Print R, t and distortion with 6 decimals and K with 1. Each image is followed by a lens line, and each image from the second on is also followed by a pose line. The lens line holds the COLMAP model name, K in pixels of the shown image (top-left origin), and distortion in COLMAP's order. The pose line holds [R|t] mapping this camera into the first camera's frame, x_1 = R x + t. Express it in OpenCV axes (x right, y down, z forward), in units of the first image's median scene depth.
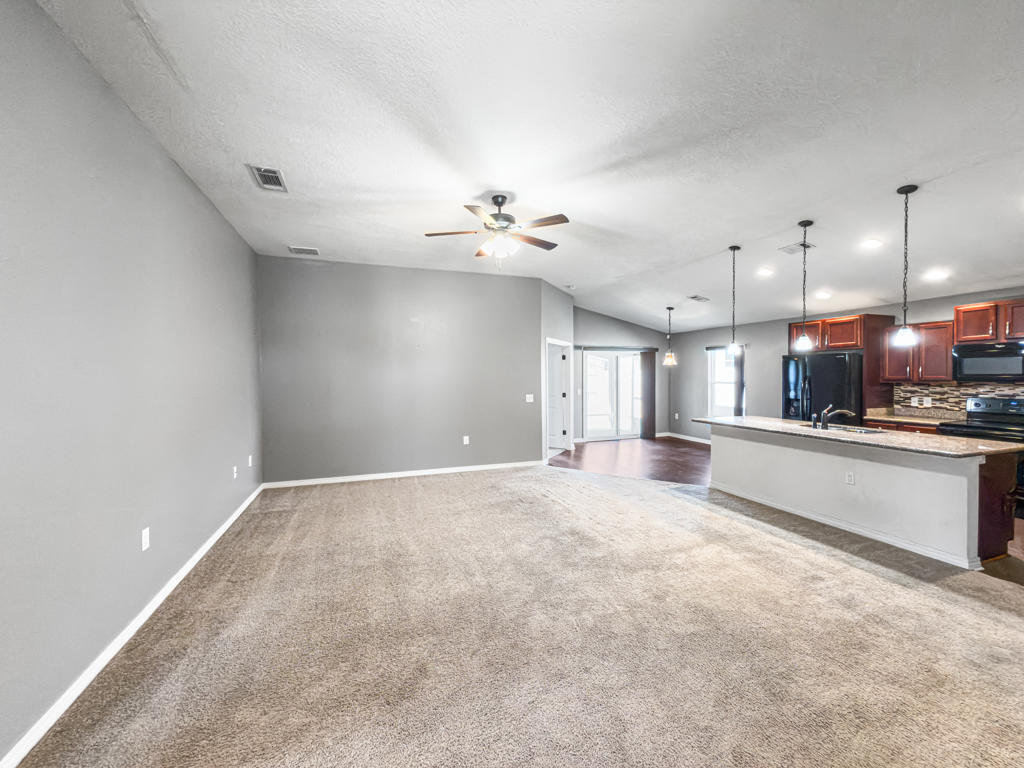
lens RADIAL K [[410.9, 0, 512.0], [0, 410.9, 384.0], [0, 0, 1]] dist [0.000963, 0.000299]
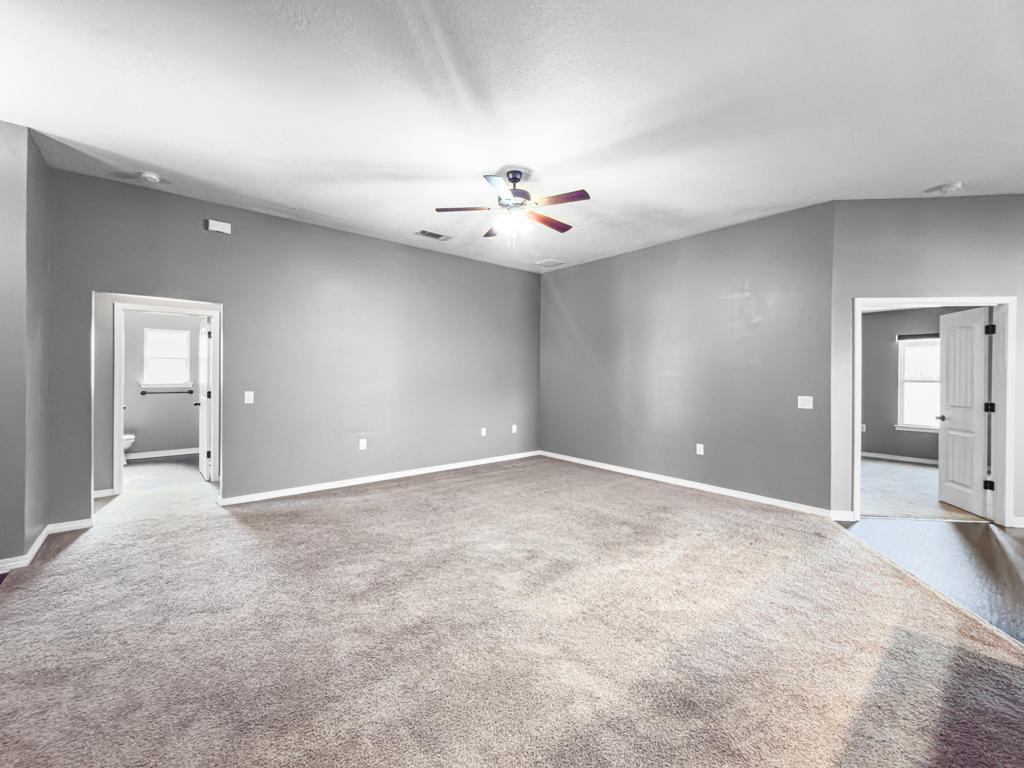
lens RADIAL K [[423.2, 0, 513.5], [0, 423.2, 377.0], [0, 0, 1]] dist [-0.000397, 0.000083]
pose [[0.342379, 0.011214, -0.939495, 0.609913], [-0.030562, 0.999533, 0.000792, 0.012223], [0.939065, 0.028442, 0.342562, 0.459909]]
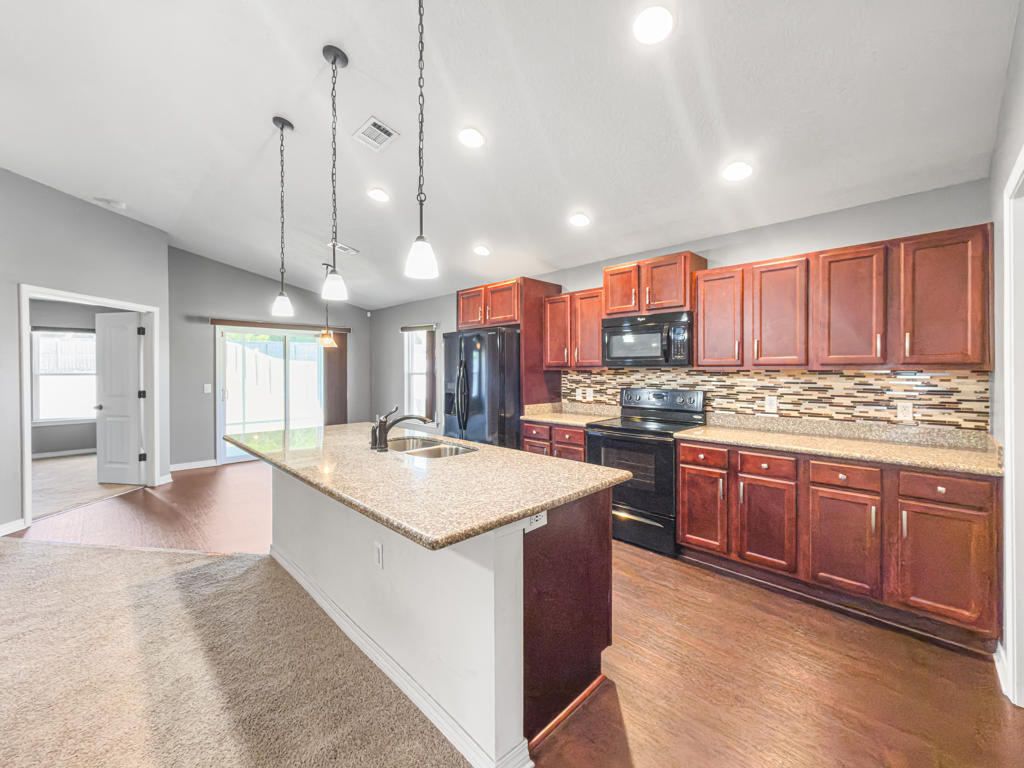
lens RADIAL K [[418.4, 0, 511.1], [0, 418.4, 372.0], [0, 0, 1]] dist [-0.000086, 0.000084]
pose [[0.908468, 0.000456, 0.417954, 0.545932], [0.006814, 0.999850, -0.015902, 0.012717], [-0.417899, 0.017294, 0.908329, 0.341270]]
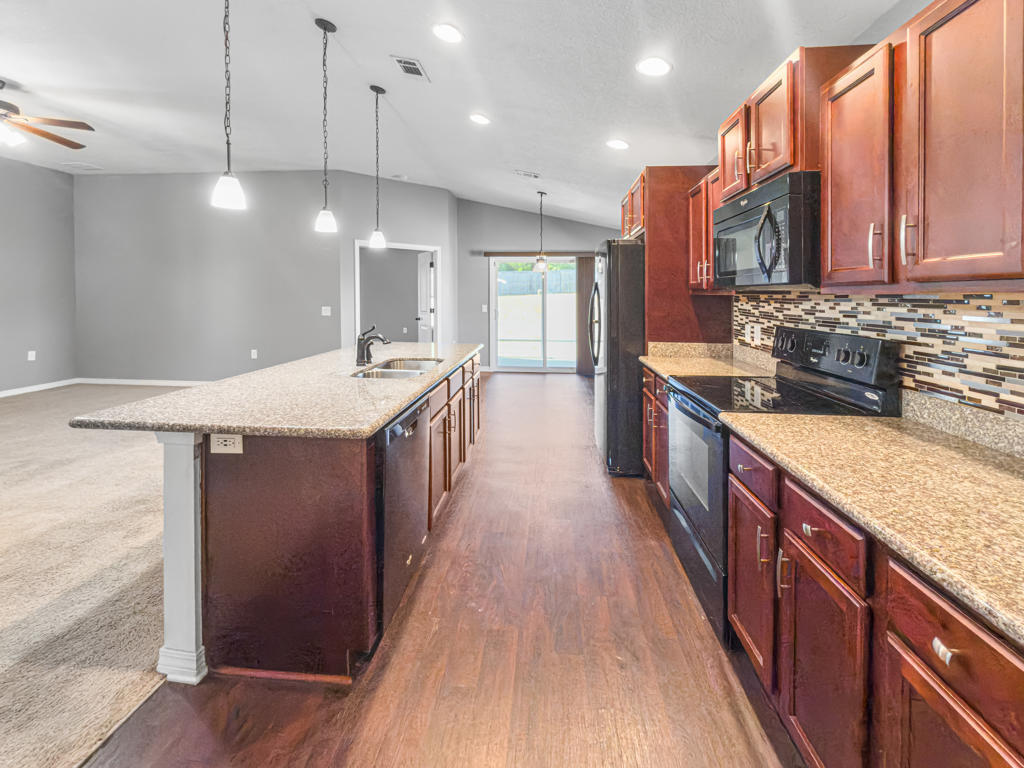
lens RADIAL K [[442.3, 0, 509.7], [0, 442.3, 302.9], [0, 0, 1]] dist [0.002742, 0.000572]
pose [[0.902556, 0.018068, -0.430193, 0.979086], [-0.019982, 0.999800, 0.000068, 0.012526], [0.430109, 0.008535, 0.902737, 0.411937]]
